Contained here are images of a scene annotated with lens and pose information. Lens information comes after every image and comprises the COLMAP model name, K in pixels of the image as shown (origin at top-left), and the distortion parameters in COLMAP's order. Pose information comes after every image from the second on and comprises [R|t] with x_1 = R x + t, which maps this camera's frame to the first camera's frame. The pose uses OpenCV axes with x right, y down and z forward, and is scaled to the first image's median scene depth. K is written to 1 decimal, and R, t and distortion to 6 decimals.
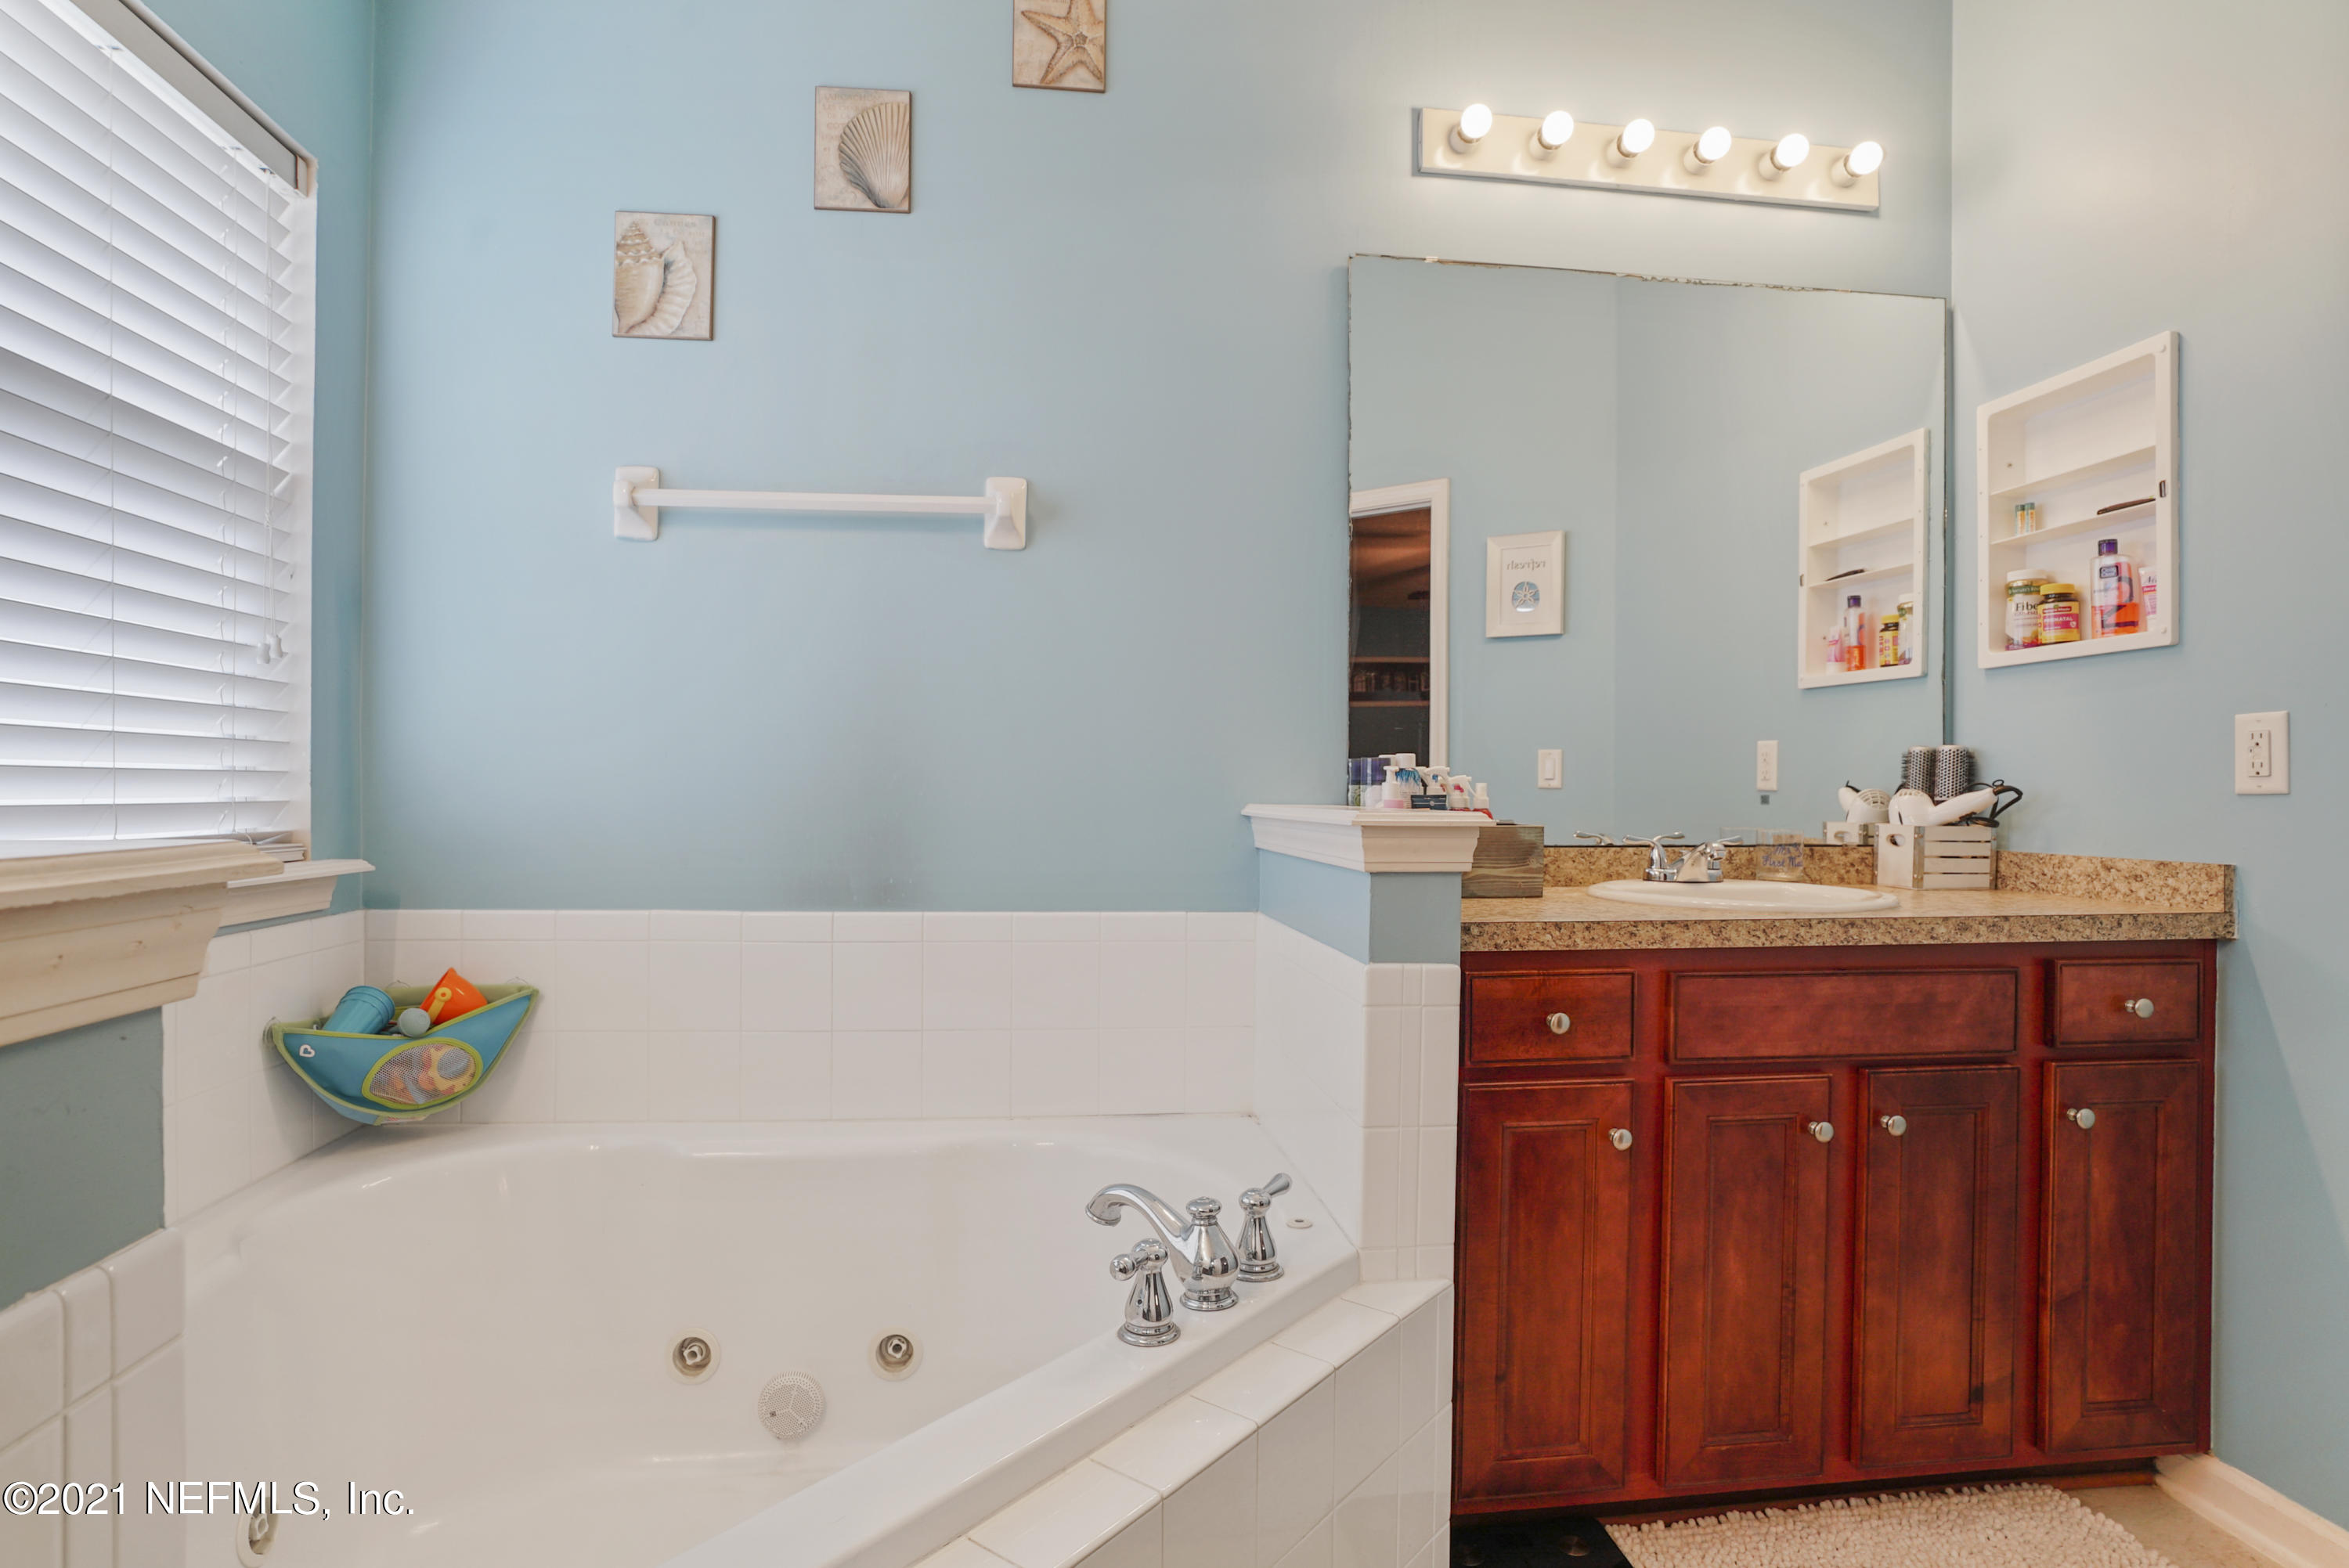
lens RADIAL K [[1199.0, 0, 1162.4], [0, 1199.0, 779.5], [0, 0, 1]] dist [-0.062856, 0.033958]
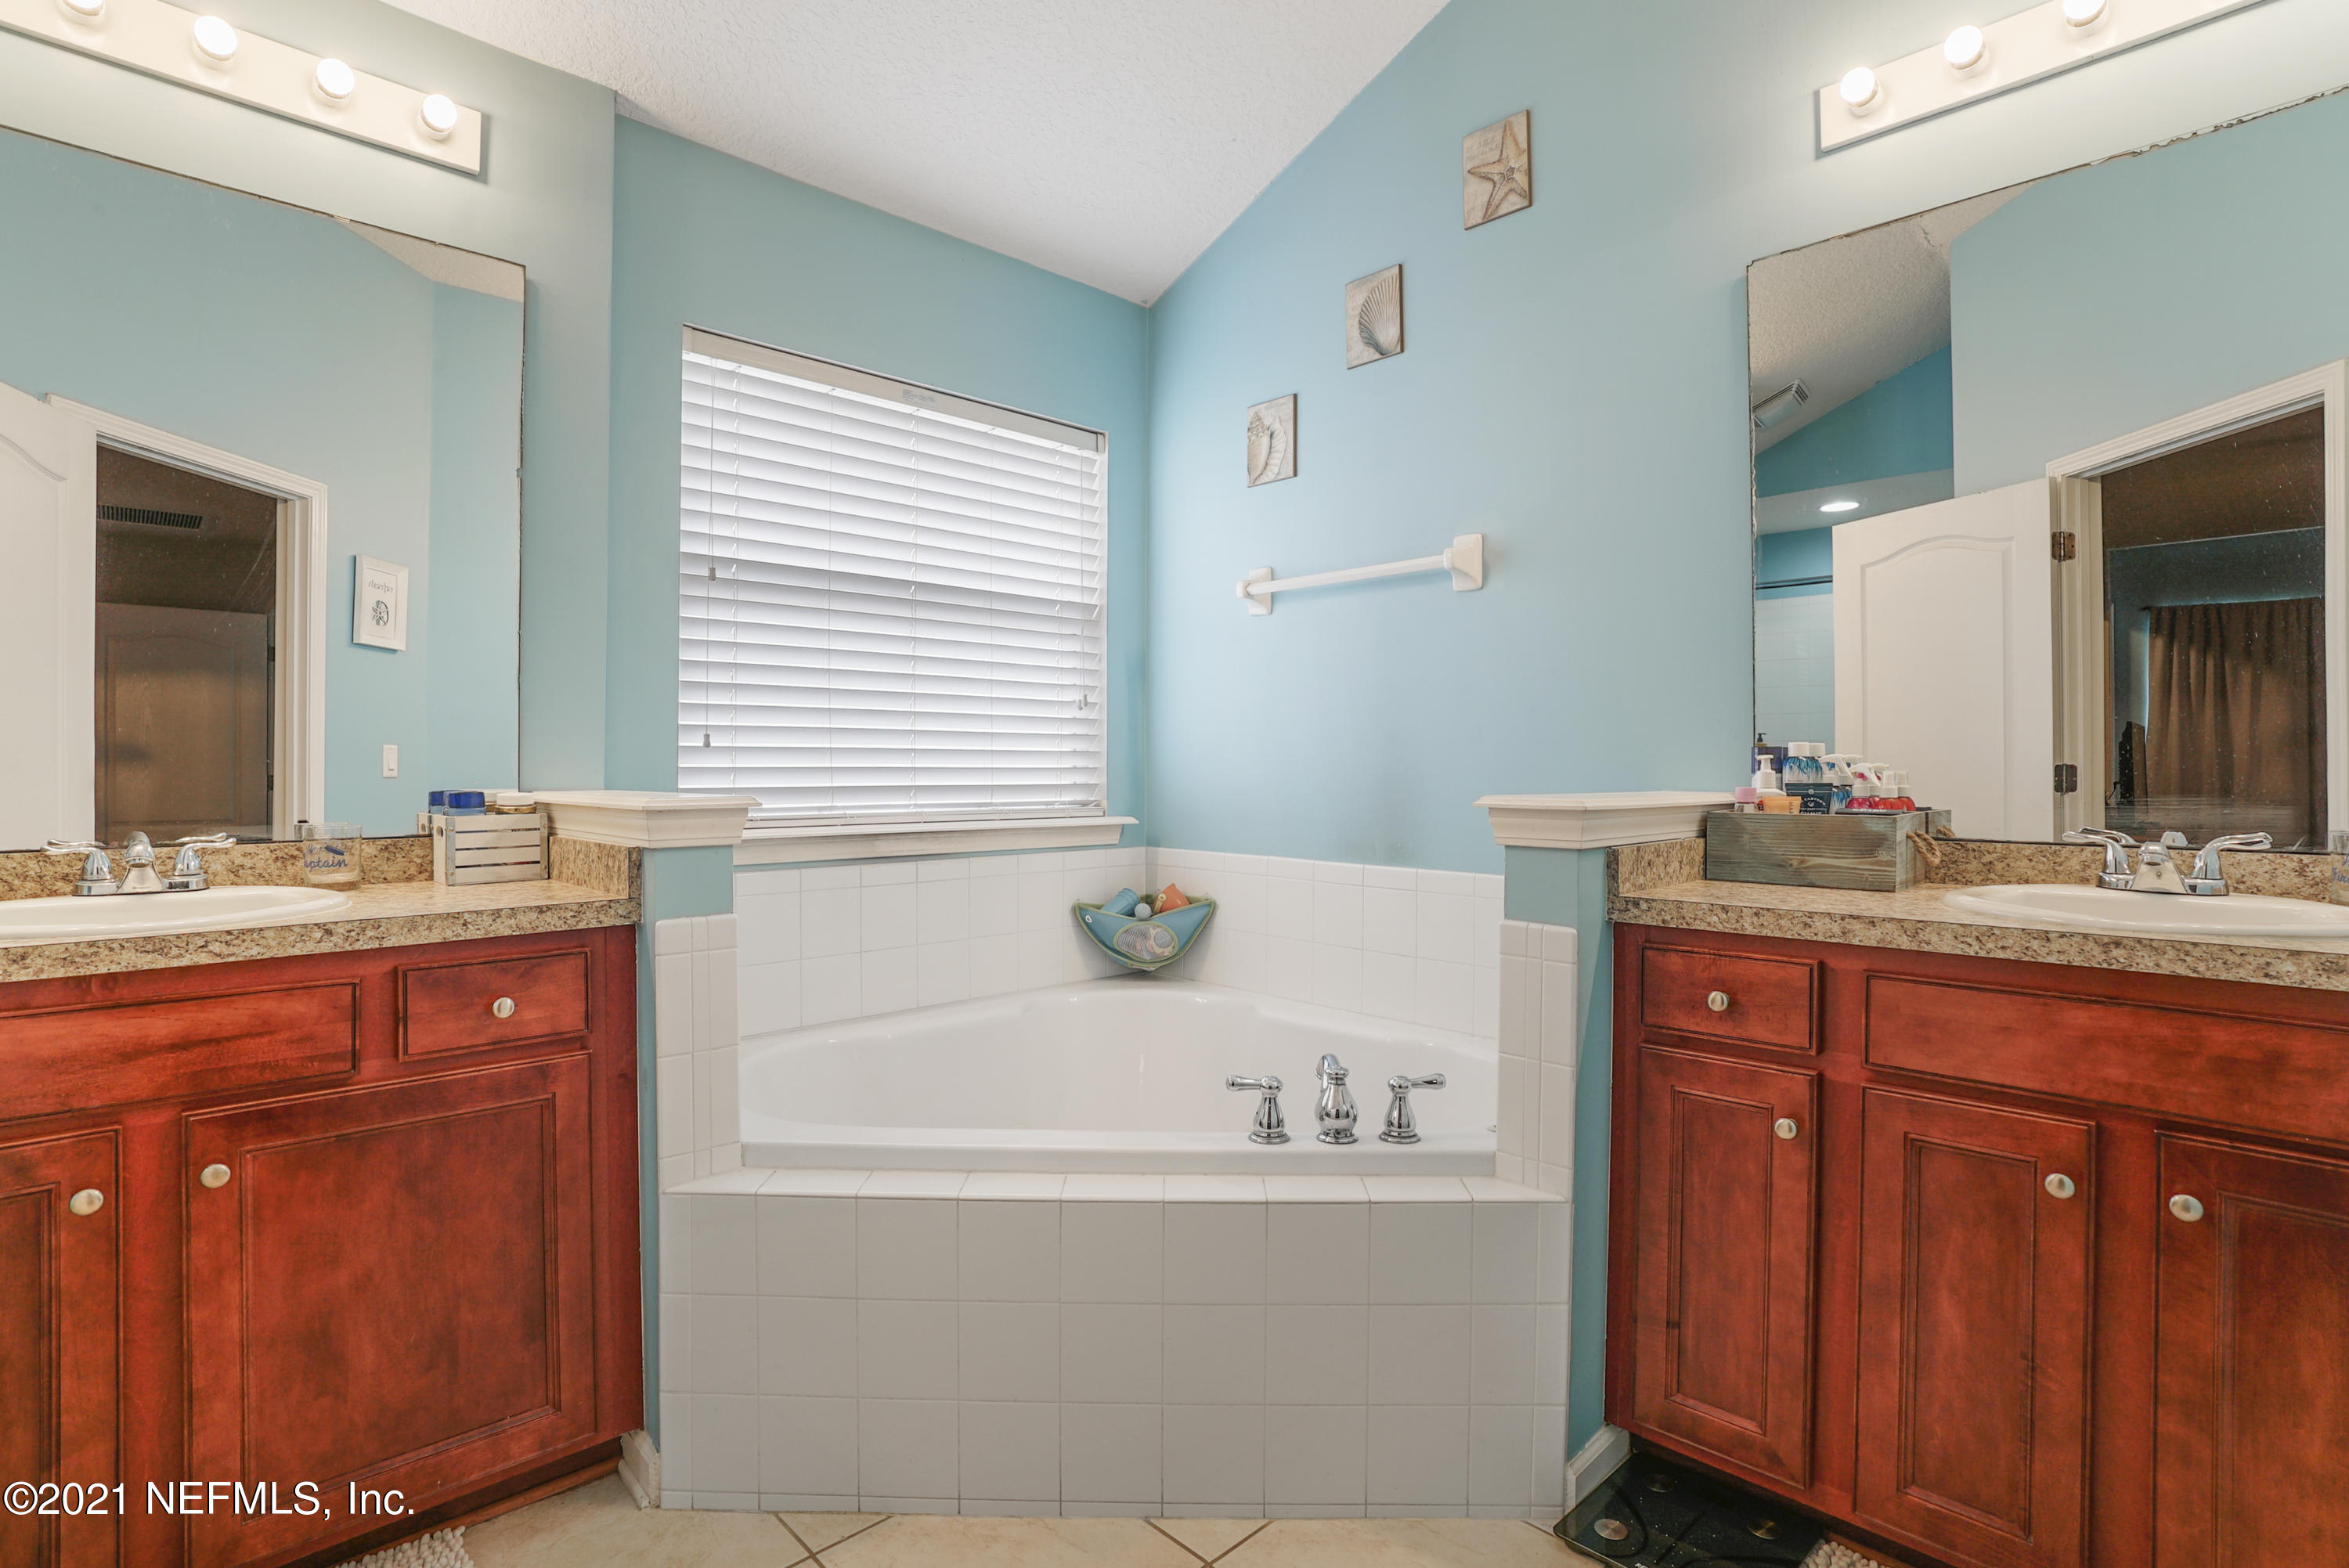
lens RADIAL K [[1117.5, 0, 1179.2], [0, 1117.5, 743.0], [0, 0, 1]] dist [-0.058858, 0.016517]
pose [[0.614419, -0.022592, -0.788657, 0.773556], [0.005822, 0.999693, -0.024101, -0.002036], [0.788959, 0.010217, 0.614361, 0.025184]]
